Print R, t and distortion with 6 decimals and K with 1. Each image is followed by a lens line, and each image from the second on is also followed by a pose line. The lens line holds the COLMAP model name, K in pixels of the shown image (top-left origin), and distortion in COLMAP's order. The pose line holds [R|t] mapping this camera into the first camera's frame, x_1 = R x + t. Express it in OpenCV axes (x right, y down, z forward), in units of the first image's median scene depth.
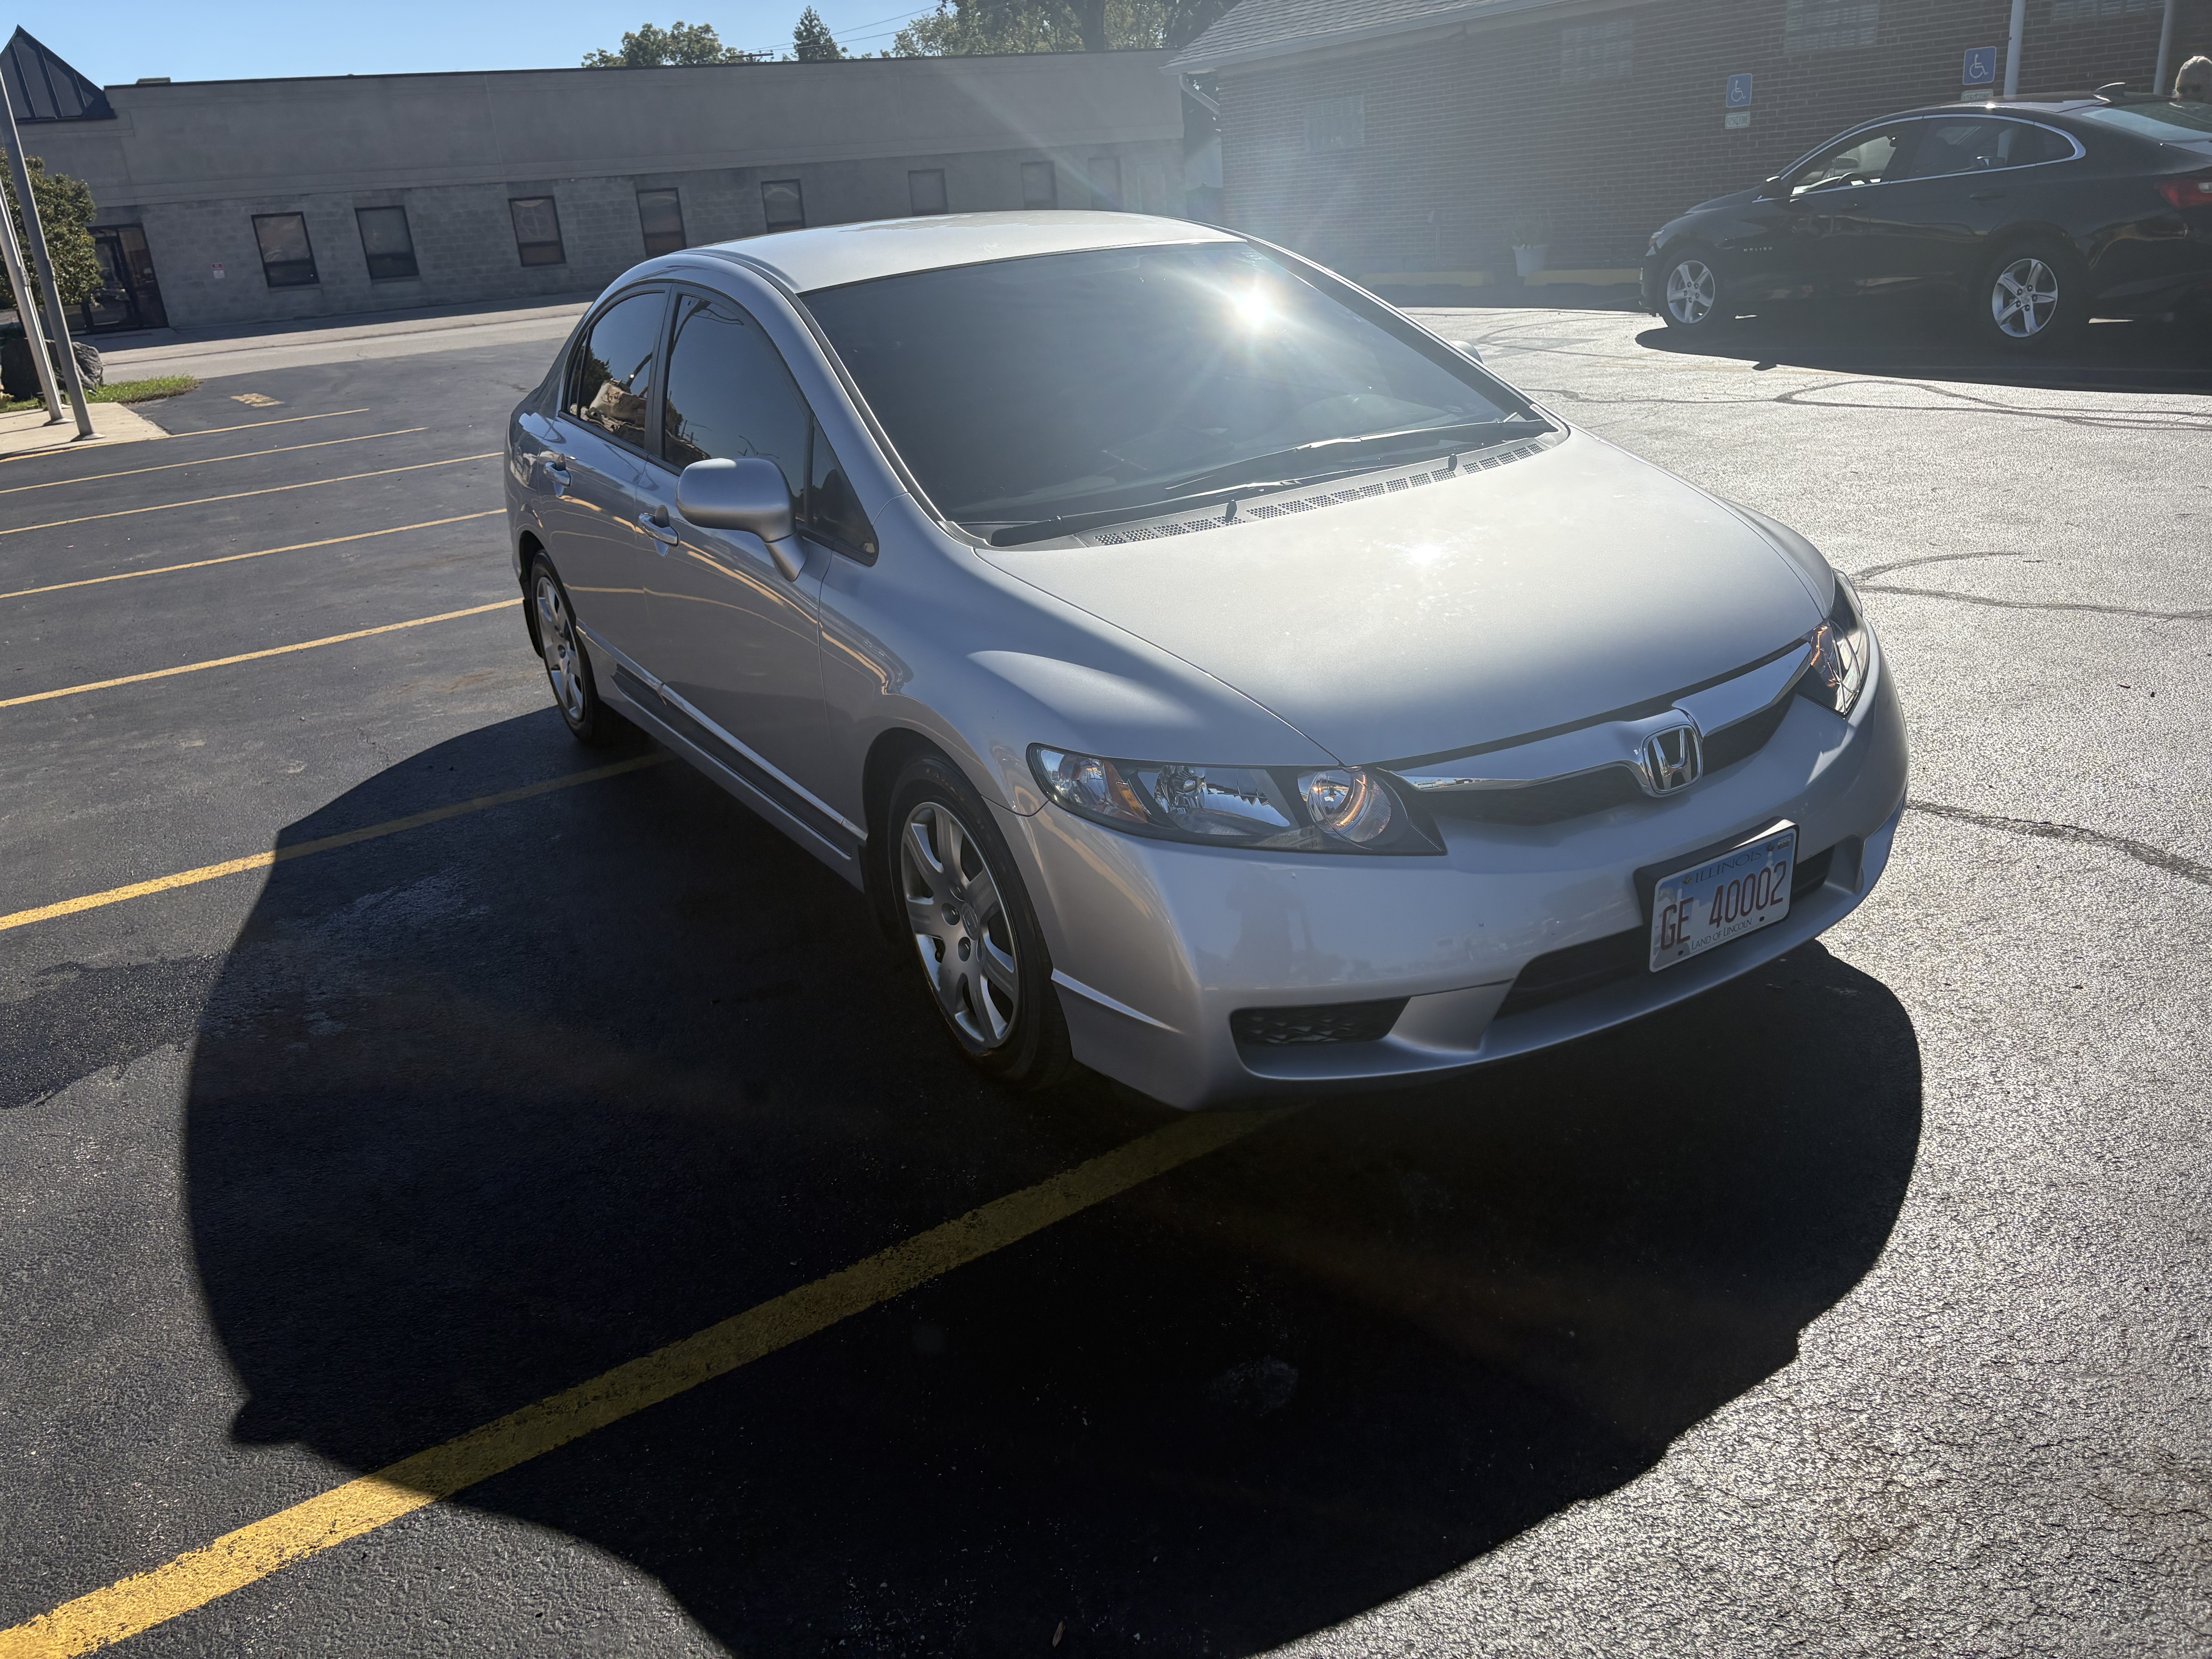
lens RADIAL K [[1733.5, 0, 1079.5], [0, 1733.5, 738.6], [0, 0, 1]] dist [0.082900, -0.090541]
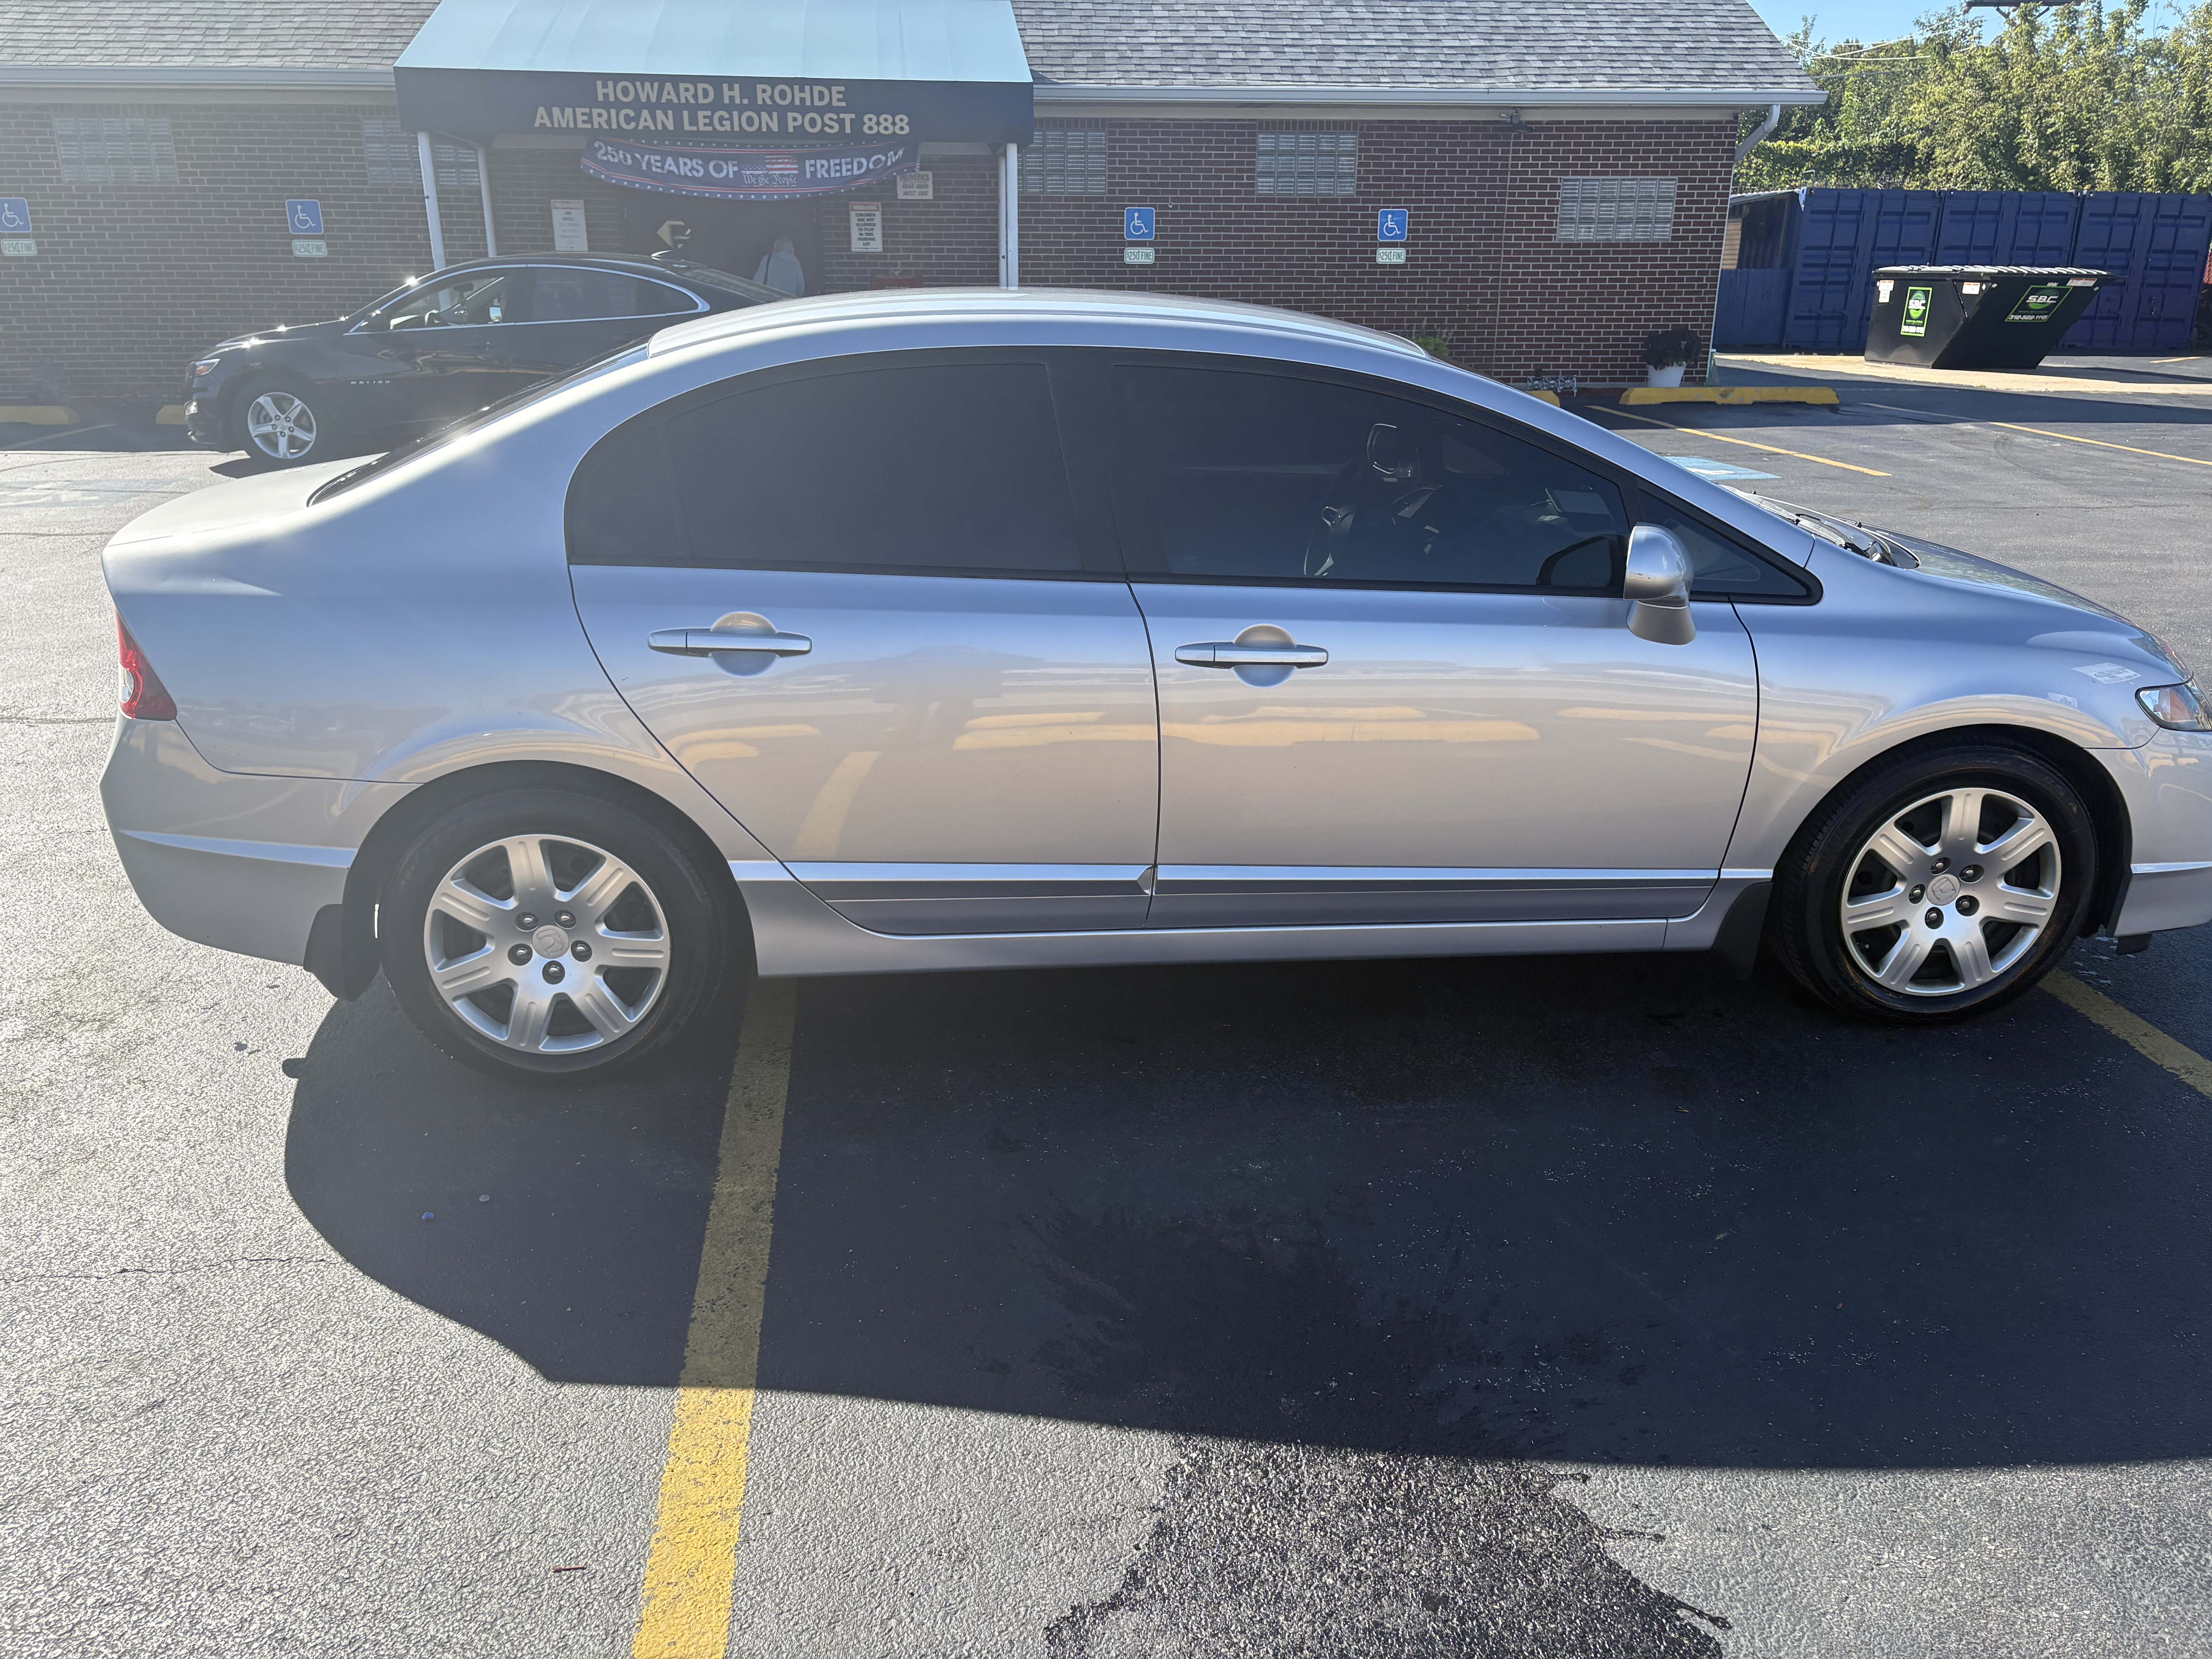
lens RADIAL K [[1679.0, 0, 1090.5], [0, 1679.0, 824.4], [0, 0, 1]] dist [0.086783, -0.092462]
pose [[0.413401, -0.214919, 0.884822, -0.323647], [0.250637, 0.961065, 0.116337, -0.049354], [-0.875375, 0.173675, 0.451172, 0.253627]]
